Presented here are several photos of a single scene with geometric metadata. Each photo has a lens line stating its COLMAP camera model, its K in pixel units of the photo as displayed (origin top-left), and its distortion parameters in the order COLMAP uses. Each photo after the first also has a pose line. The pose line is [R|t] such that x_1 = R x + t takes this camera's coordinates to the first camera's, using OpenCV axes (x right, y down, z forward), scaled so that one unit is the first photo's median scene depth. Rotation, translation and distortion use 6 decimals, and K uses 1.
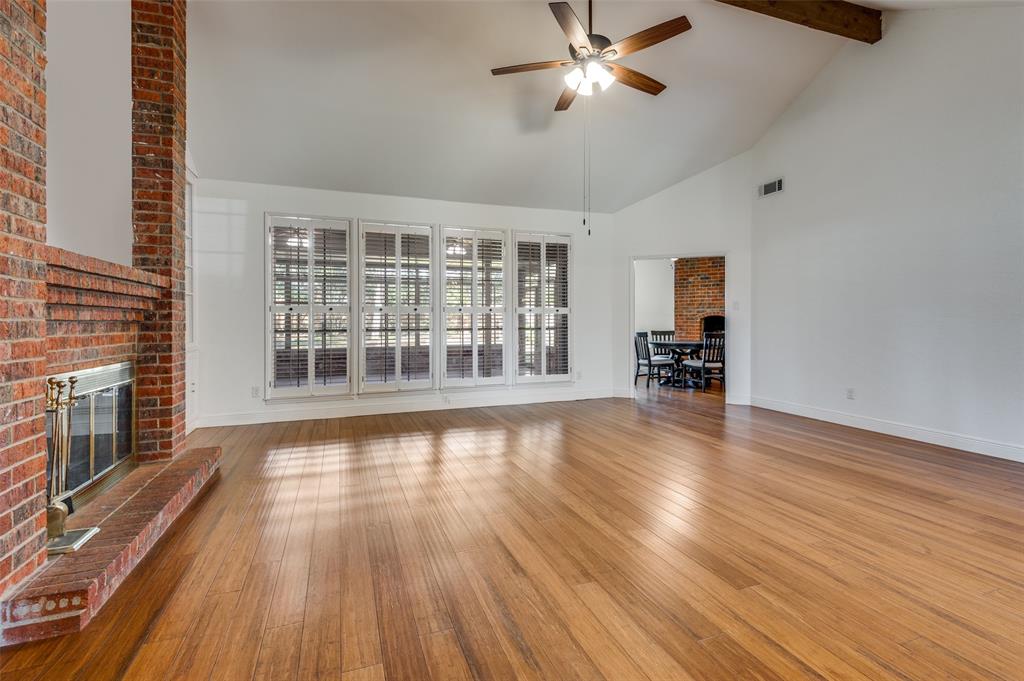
lens RADIAL K [[470.5, 0, 510.9], [0, 470.5, 319.3], [0, 0, 1]] dist [0.005993, -0.003008]
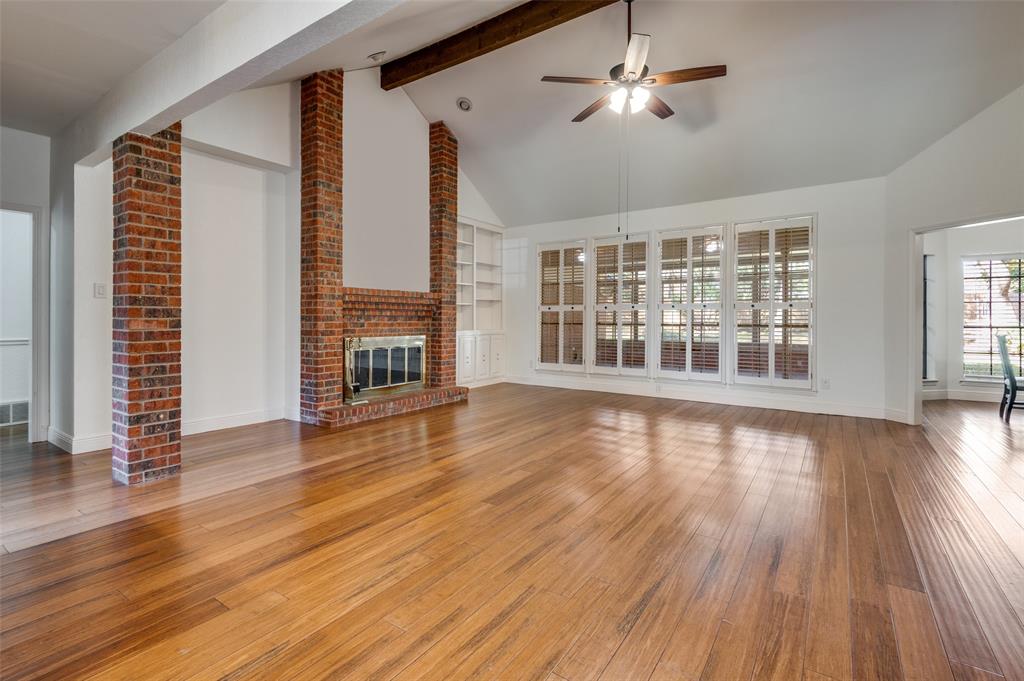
lens RADIAL K [[470.5, 0, 523.4], [0, 470.5, 317.9], [0, 0, 1]] dist [0.005993, -0.003008]
pose [[0.586331, 0.006547, -0.810045, 0.749991], [-0.003139, 0.999978, 0.005810, -0.000882], [0.810066, -0.000864, 0.586338, 0.110102]]
